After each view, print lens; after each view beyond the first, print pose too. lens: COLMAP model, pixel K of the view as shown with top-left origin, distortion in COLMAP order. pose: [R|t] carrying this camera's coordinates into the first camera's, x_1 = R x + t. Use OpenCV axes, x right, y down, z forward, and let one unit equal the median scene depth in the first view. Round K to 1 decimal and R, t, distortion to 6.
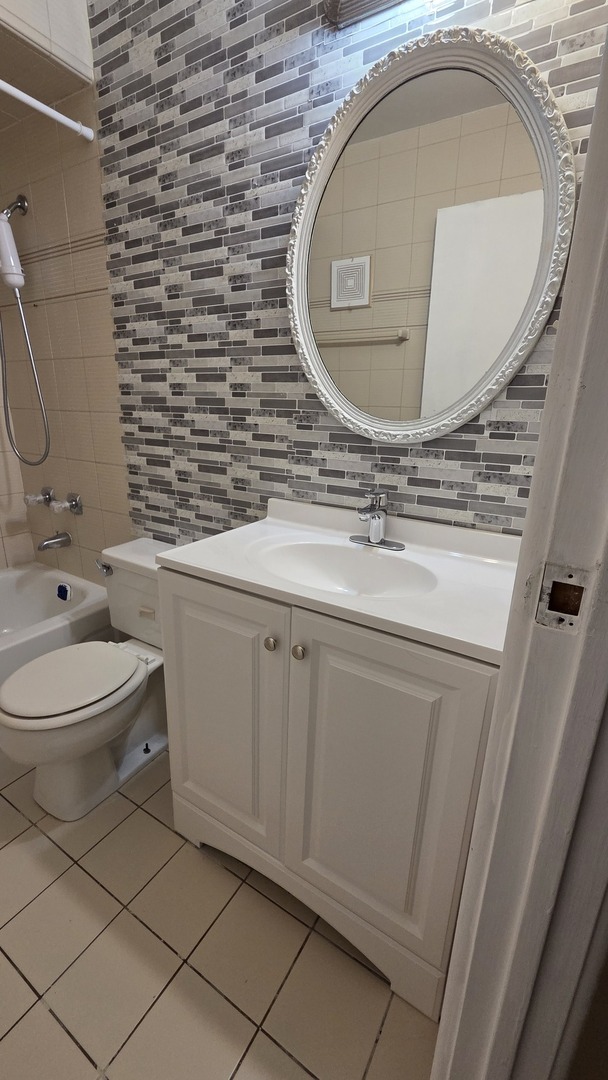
lens RADIAL K [[439.3, 0, 301.9], [0, 439.3, 539.0], [0, 0, 1]] dist [0.002312, -0.000543]
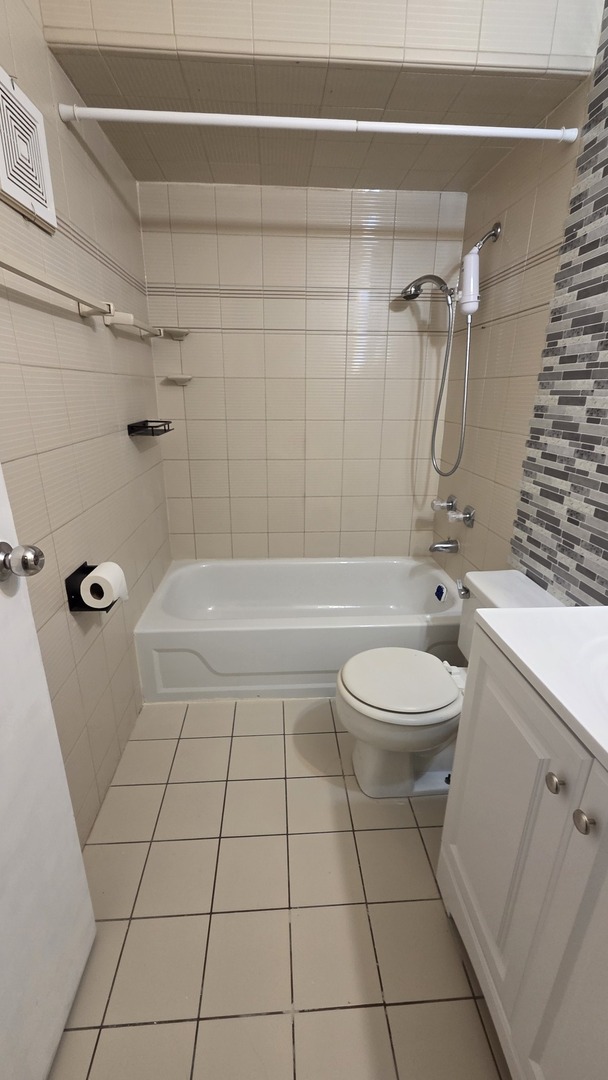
lens RADIAL K [[439.3, 0, 301.2], [0, 439.3, 537.8], [0, 0, 1]] dist [0.002312, -0.000543]
pose [[0.577643, 0.238704, -0.780608, 0.091614], [-0.225101, 0.965790, 0.128758, -0.093113], [0.784639, 0.101339, 0.611615, 0.075608]]
